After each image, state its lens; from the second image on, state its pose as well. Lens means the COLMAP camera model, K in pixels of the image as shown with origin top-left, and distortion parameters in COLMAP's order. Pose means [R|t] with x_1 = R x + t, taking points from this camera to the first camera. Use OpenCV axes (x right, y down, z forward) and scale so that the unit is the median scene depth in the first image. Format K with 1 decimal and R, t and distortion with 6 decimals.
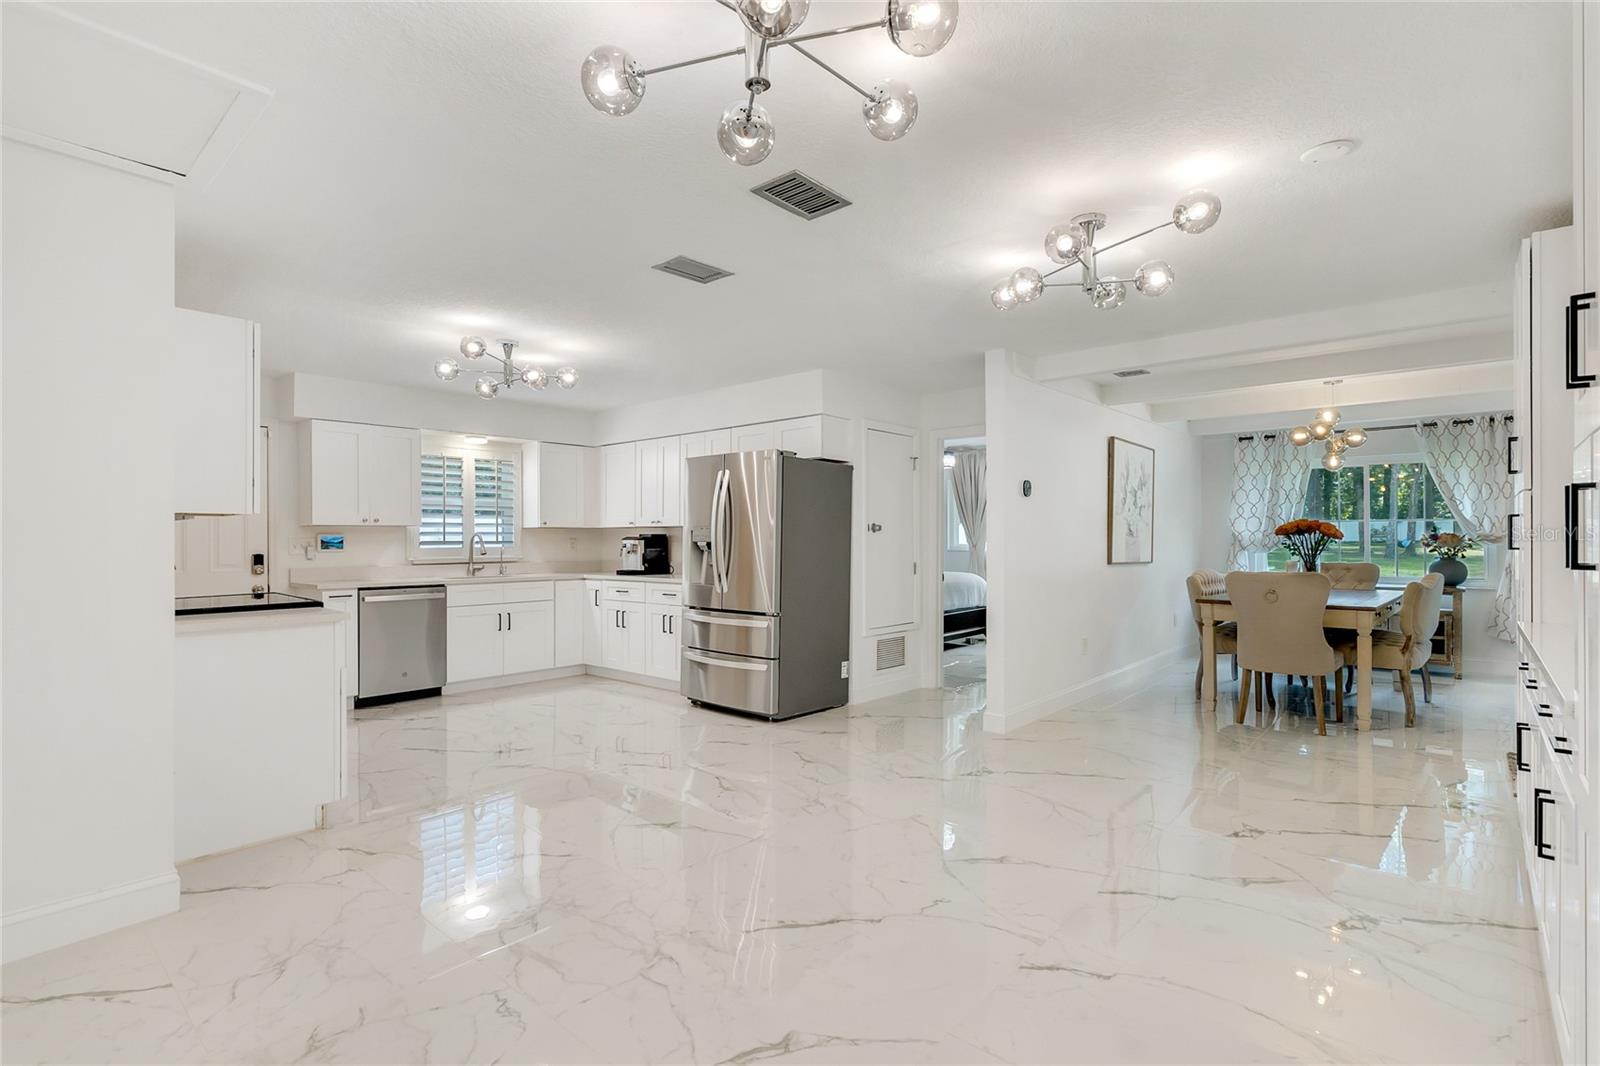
lens RADIAL K [[780.9, 0, 800.0], [0, 780.9, 533.0], [0, 0, 1]] dist [0.000037, -0.000446]
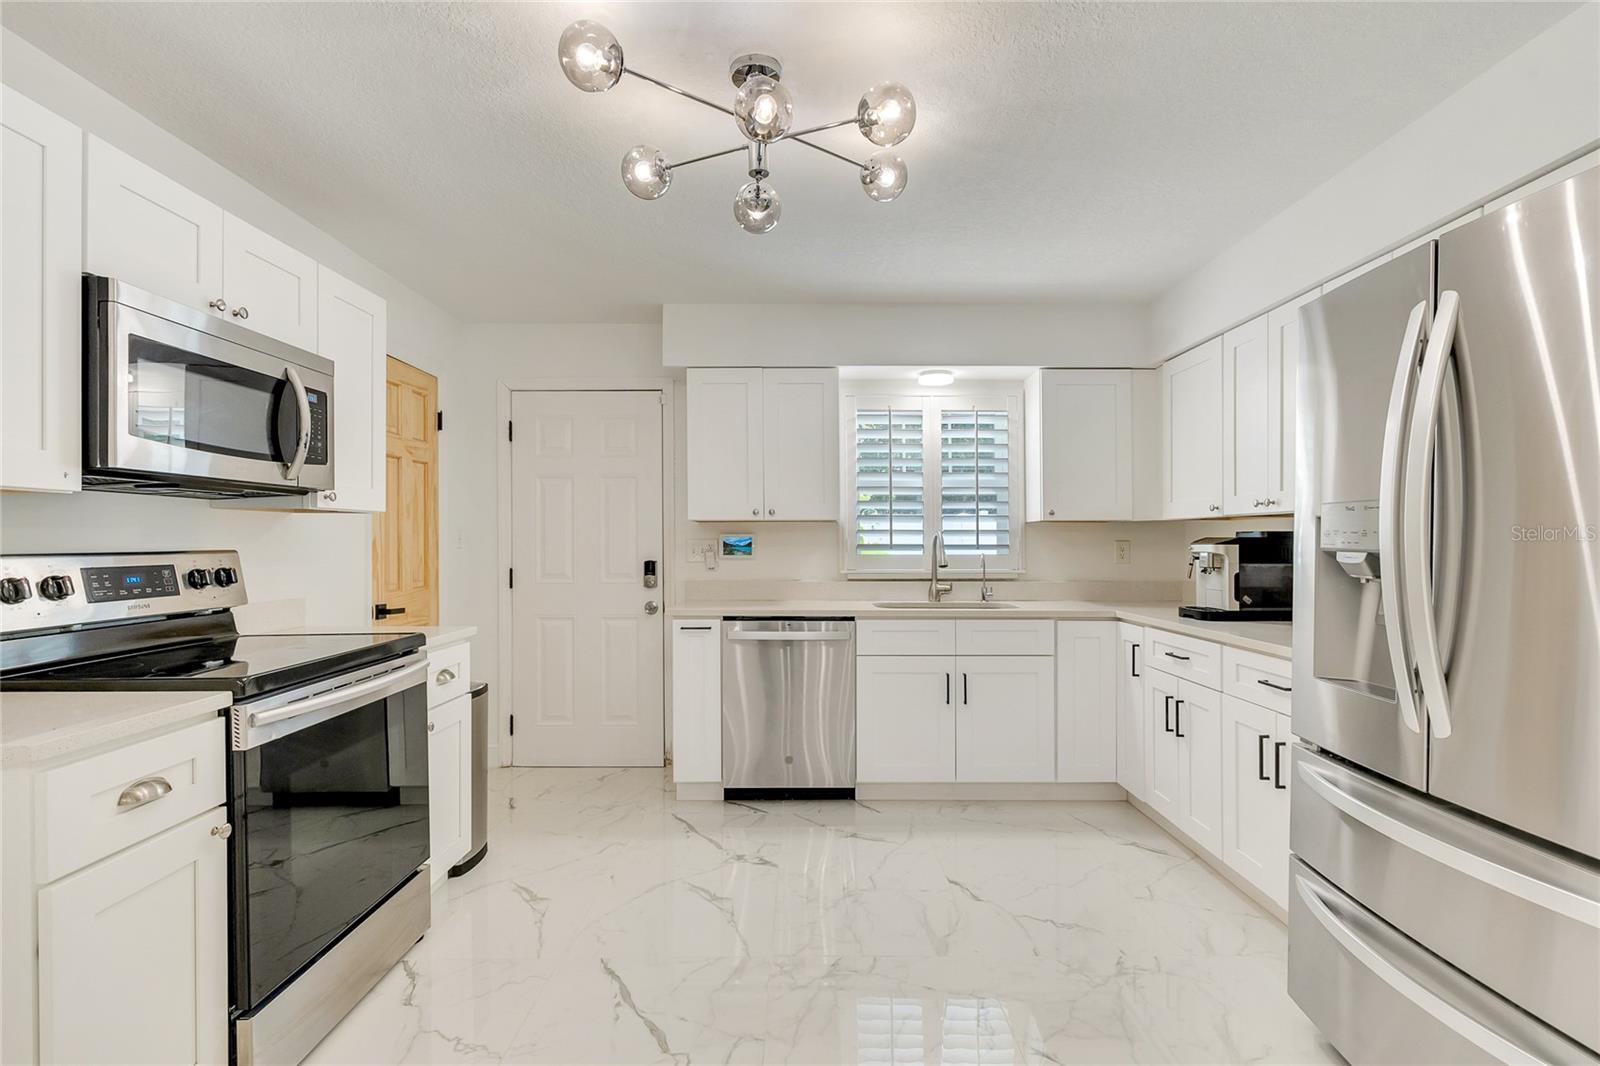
lens RADIAL K [[780.9, 0, 800.0], [0, 780.9, 533.0], [0, 0, 1]] dist [0.000037, -0.000446]
pose [[0.670793, -0.005133, -0.741627, -0.034844], [0.003548, 0.999987, -0.003712, 0.003317], [0.741636, -0.000142, 0.670803, 0.521059]]
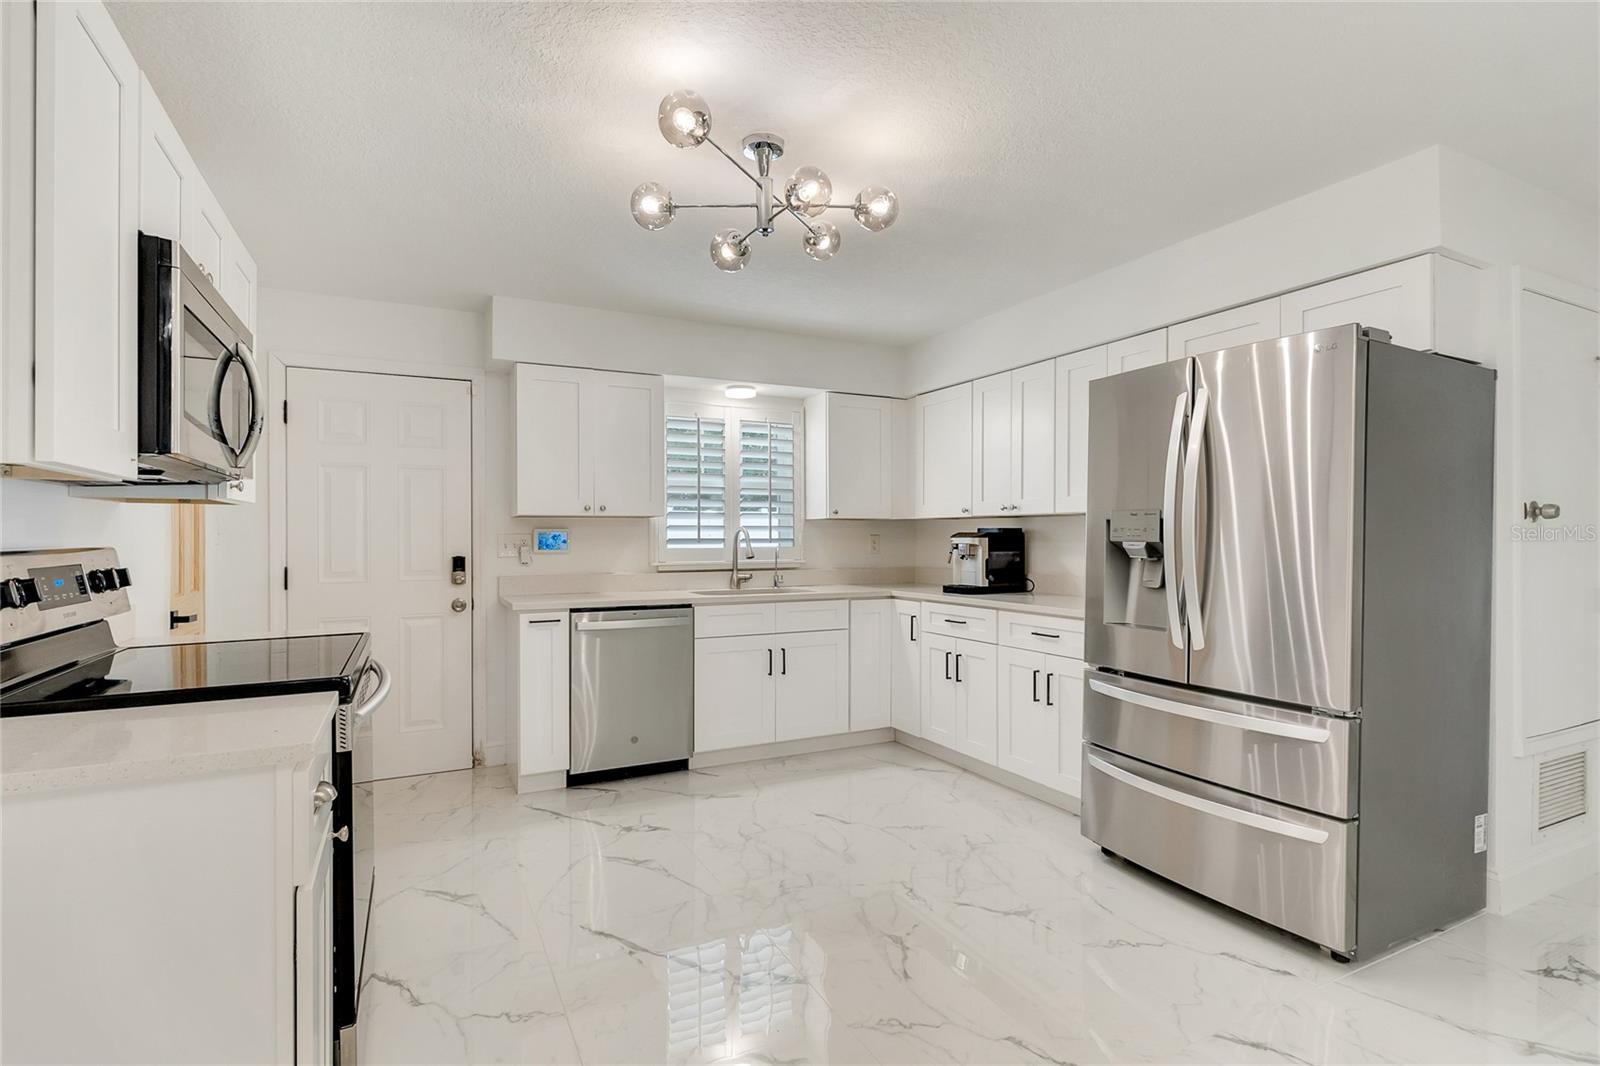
lens RADIAL K [[780.9, 0, 800.0], [0, 780.9, 533.0], [0, 0, 1]] dist [0.000037, -0.000446]
pose [[0.933902, 0.000077, -0.357530, -0.121103], [0.001508, 0.999990, 0.004153, 0.002669], [0.357526, -0.004418, 0.933893, 0.380080]]
